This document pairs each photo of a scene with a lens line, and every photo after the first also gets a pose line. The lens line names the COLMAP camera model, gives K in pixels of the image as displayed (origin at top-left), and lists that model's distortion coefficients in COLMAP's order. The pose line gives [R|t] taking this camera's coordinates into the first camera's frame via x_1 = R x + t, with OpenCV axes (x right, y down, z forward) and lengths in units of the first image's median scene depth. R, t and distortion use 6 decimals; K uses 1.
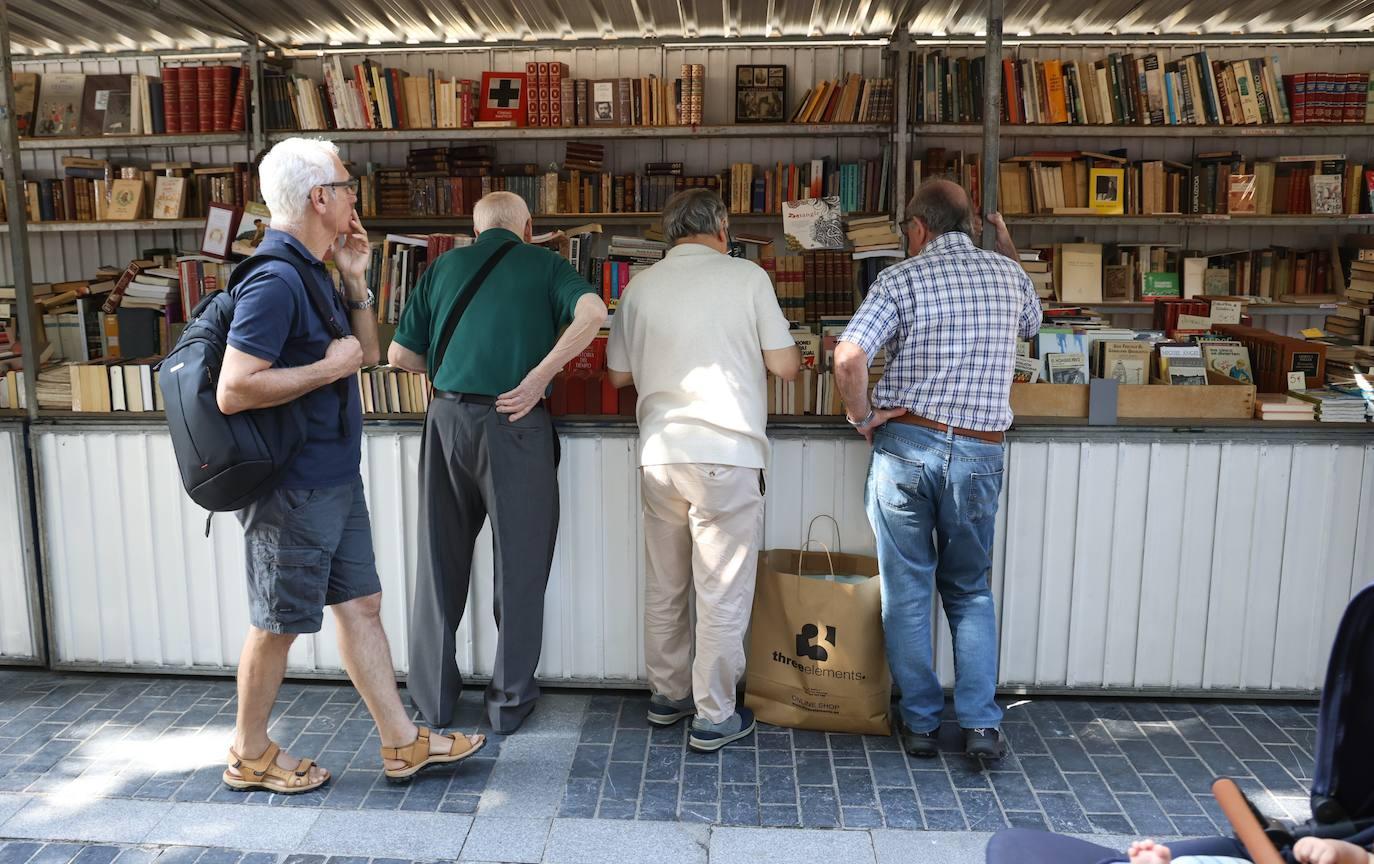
lens RADIAL K [[1284.4, 0, 687.0], [0, 1284.4, 432.0], [0, 0, 1]] dist [-0.053288, 0.005283]
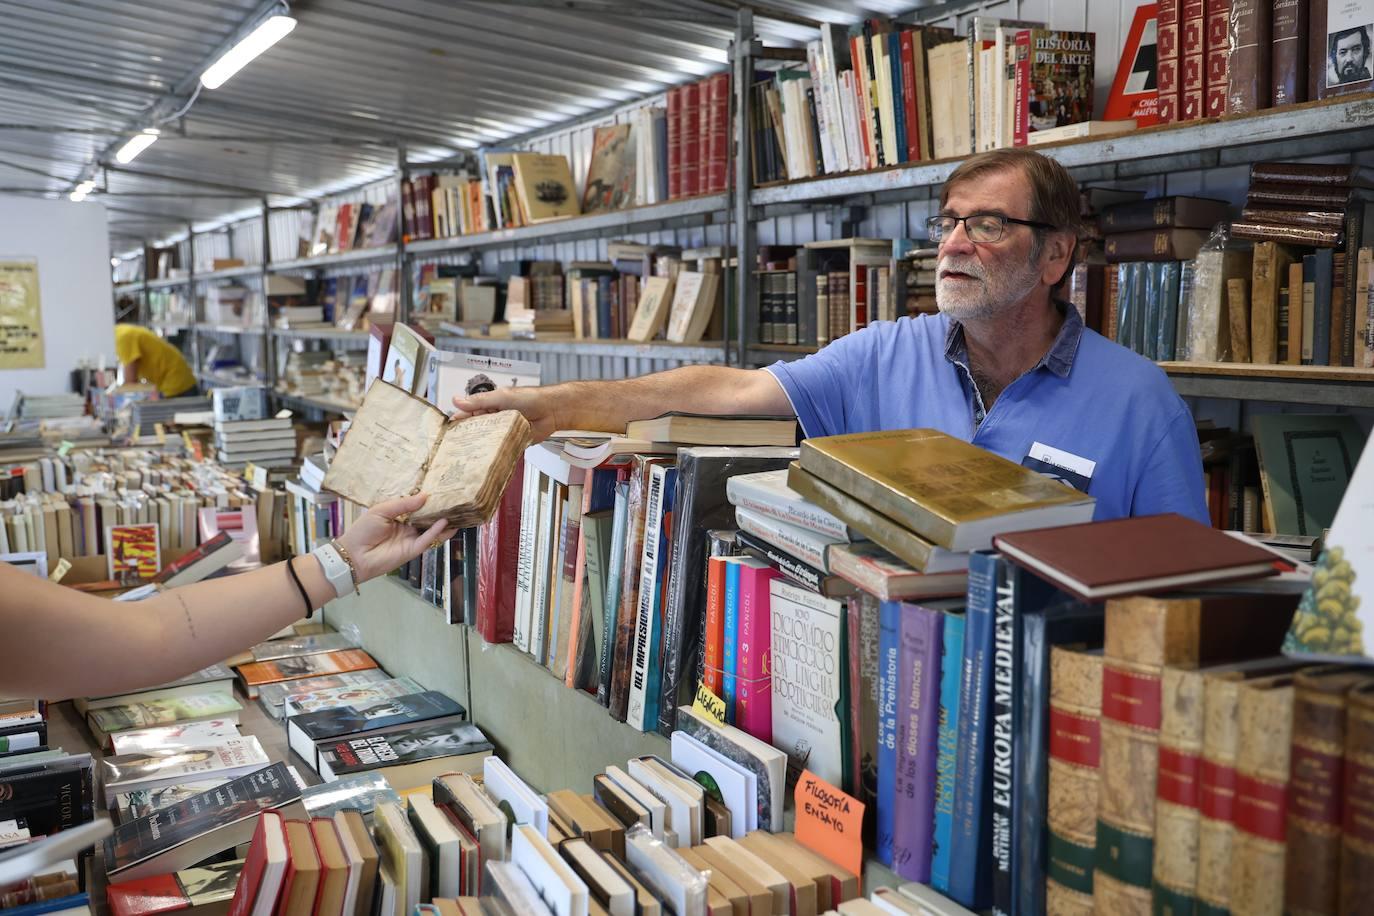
lens RADIAL K [[1402.9, 0, 687.0], [0, 1402.9, 458.0], [0, 0, 1]] dist [0.087567, 0.022133]
pose [[0.524880, 0.097438, -0.845580, 0.171003], [-0.147640, 0.988790, 0.022295, -0.132830], [0.838274, 0.113139, 0.533382, 0.675621]]
